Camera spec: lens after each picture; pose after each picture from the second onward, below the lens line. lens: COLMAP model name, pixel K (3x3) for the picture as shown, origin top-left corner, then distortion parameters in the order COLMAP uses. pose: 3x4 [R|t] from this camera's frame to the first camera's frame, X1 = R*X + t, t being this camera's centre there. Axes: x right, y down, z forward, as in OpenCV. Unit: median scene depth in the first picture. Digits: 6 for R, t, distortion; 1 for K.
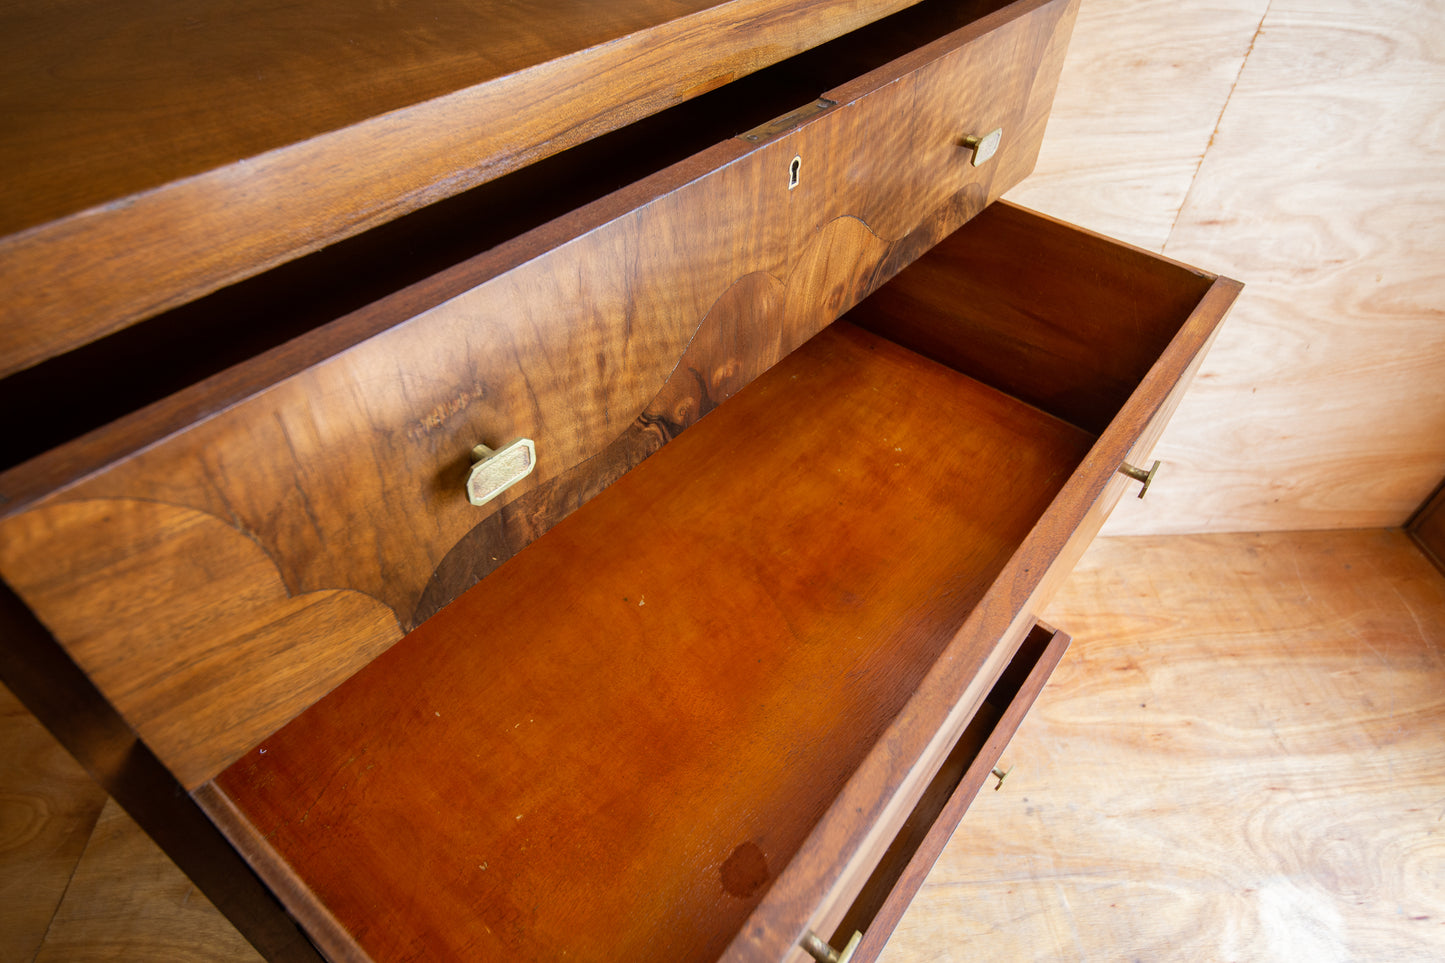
lens RADIAL K [[847.0, 0, 720.5], [0, 847.0, 480.8], [0, 0, 1]] dist [0.056459, -0.037785]
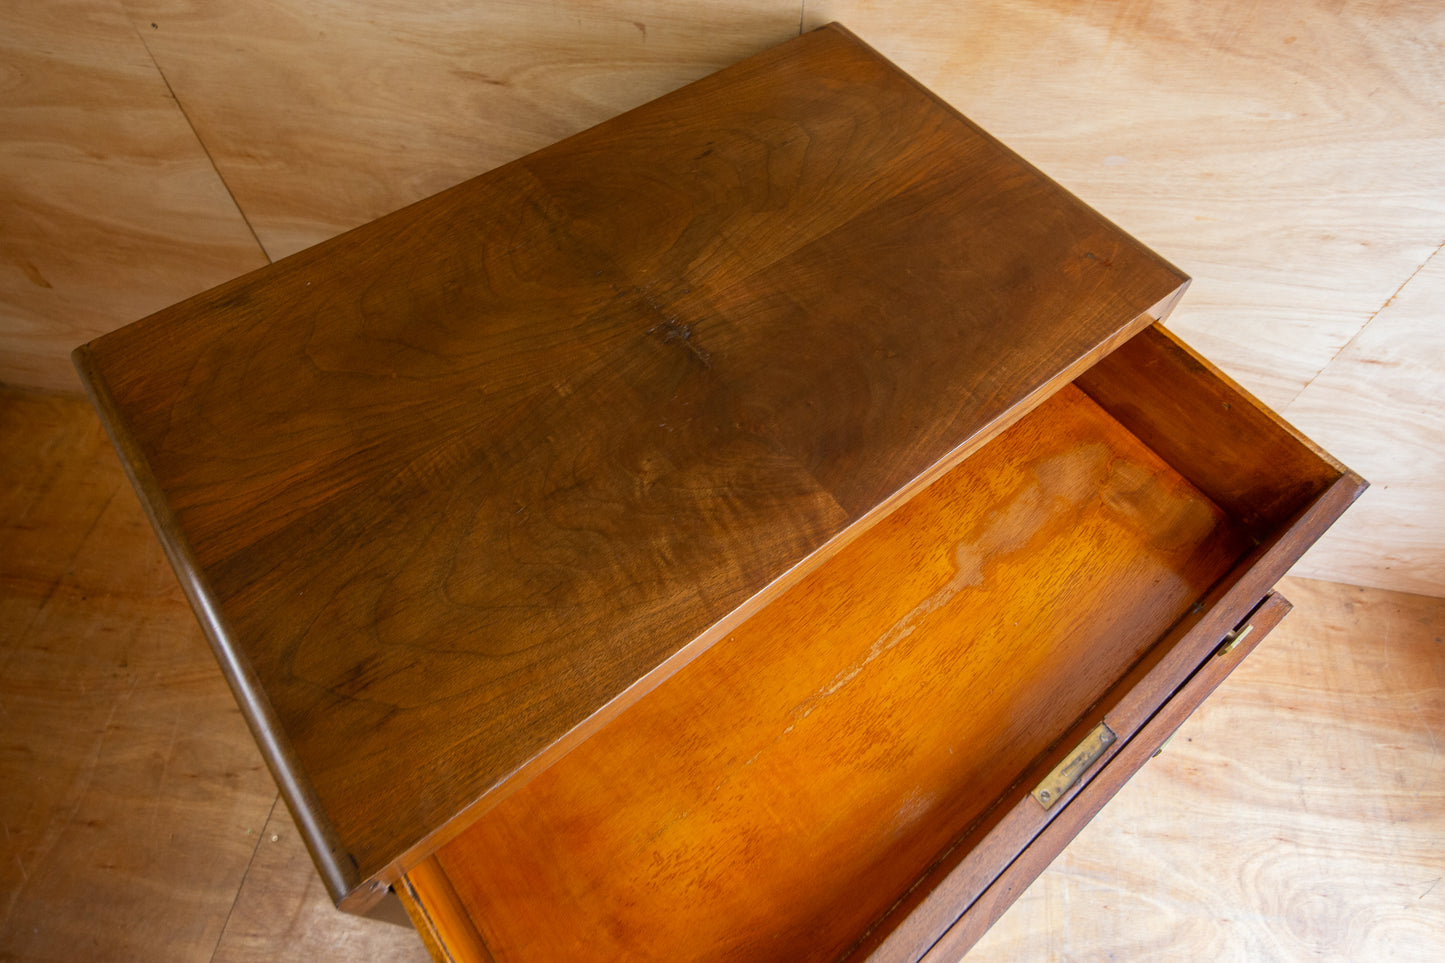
lens RADIAL K [[874.2, 0, 752.1], [0, 874.2, 433.8], [0, 0, 1]] dist [0.039856, -0.033418]
pose [[0.977351, 0.183382, -0.105623, -0.019017], [-0.155697, 0.961129, 0.228012, -0.306392], [0.143330, -0.206402, 0.967912, -0.120574]]
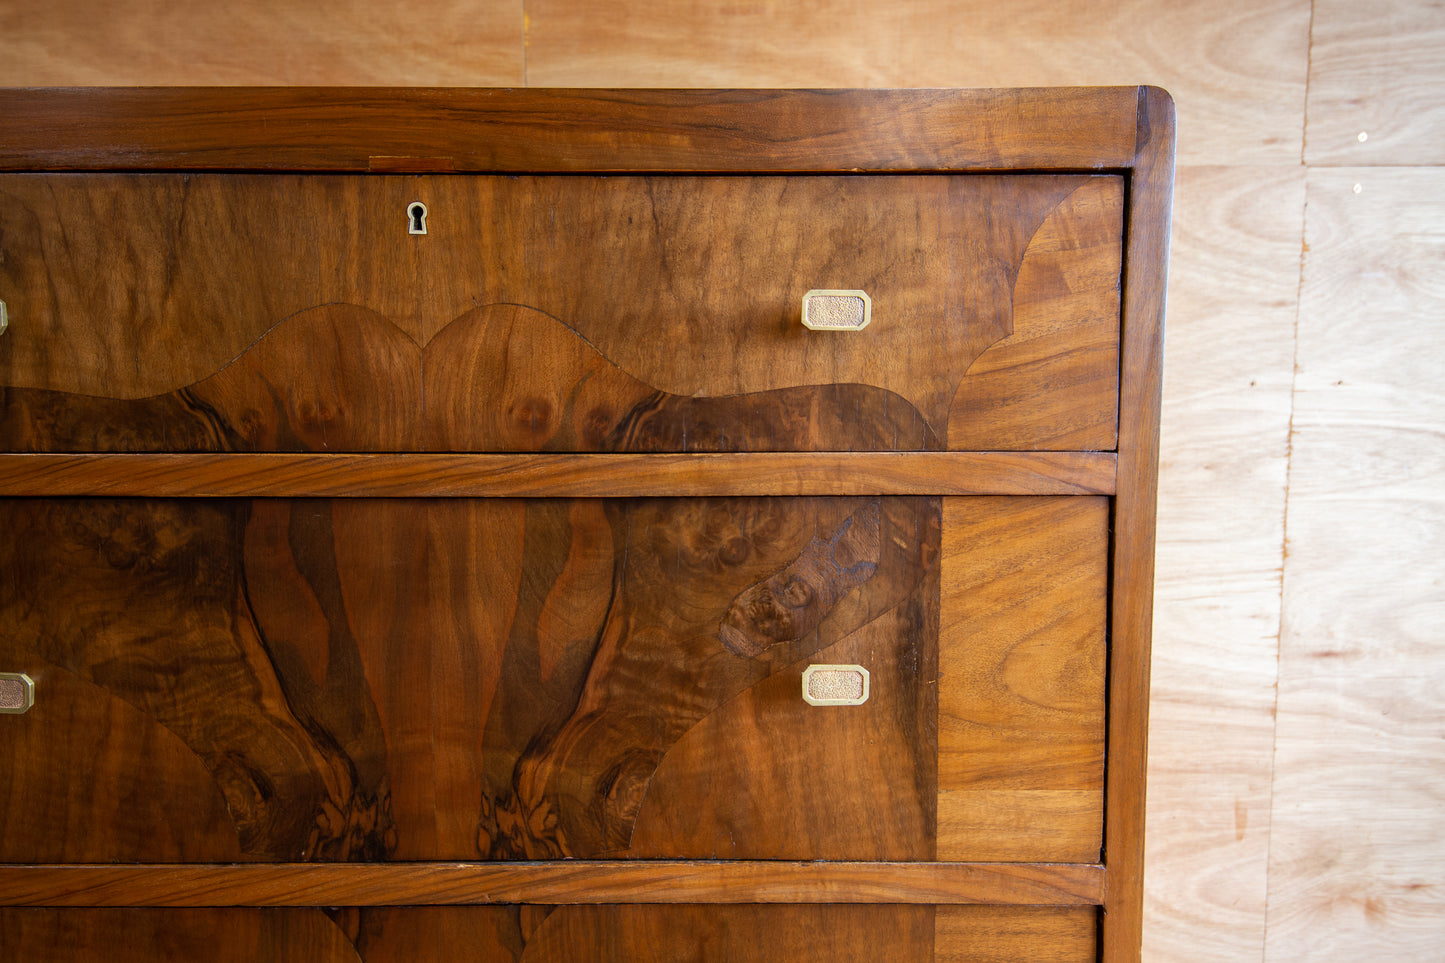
lens RADIAL K [[810.0, 0, 723.7], [0, 810.0, 486.7], [0, 0, 1]] dist [0.047940, -0.034979]
pose [[0.996661, -0.029981, -0.075949, 0.075472], [-0.024200, 0.779898, -0.625439, 0.056041], [0.077983, 0.625189, 0.776568, 0.251491]]
